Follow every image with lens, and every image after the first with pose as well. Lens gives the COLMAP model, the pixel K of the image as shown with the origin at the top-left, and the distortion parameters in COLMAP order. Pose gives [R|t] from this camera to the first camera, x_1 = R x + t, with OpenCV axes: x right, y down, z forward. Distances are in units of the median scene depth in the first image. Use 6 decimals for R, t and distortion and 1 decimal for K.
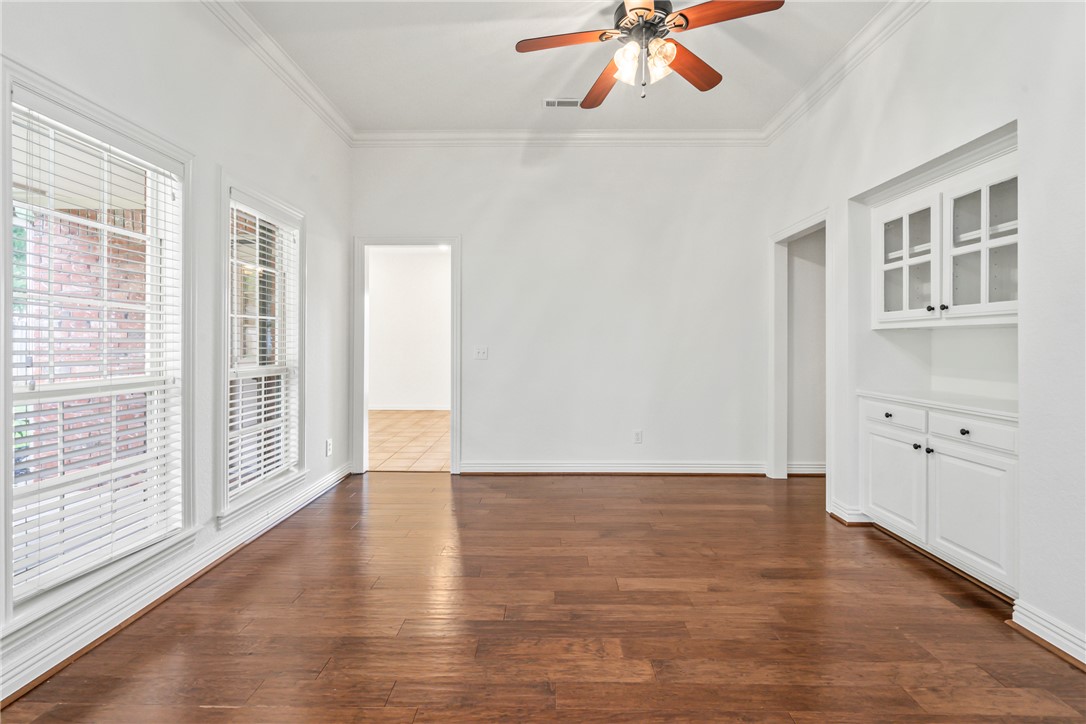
lens RADIAL K [[497.8, 0, 544.4], [0, 497.8, 343.0], [0, 0, 1]] dist [-0.005752, 0.002360]
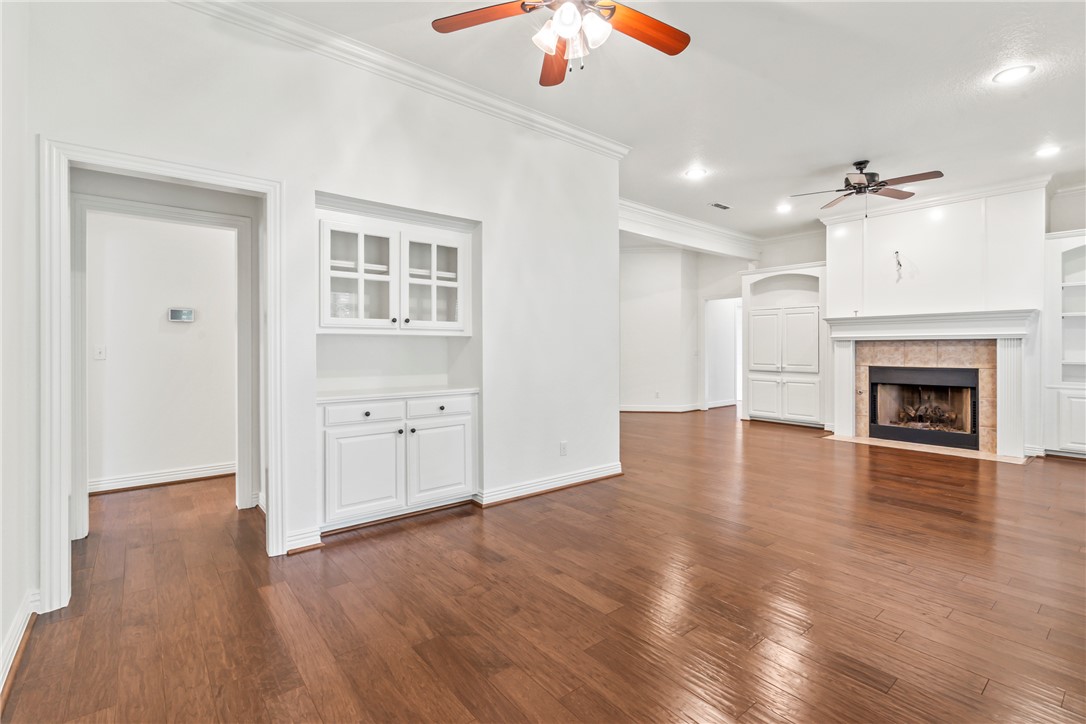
lens RADIAL K [[497.8, 0, 540.8], [0, 497.8, 346.4], [0, 0, 1]] dist [-0.005752, 0.002360]
pose [[-0.636615, 0.000887, 0.771181, -0.416836], [0.002134, 0.999998, 0.000611, -0.003239], [-0.771179, 0.002035, -0.636616, 1.485313]]
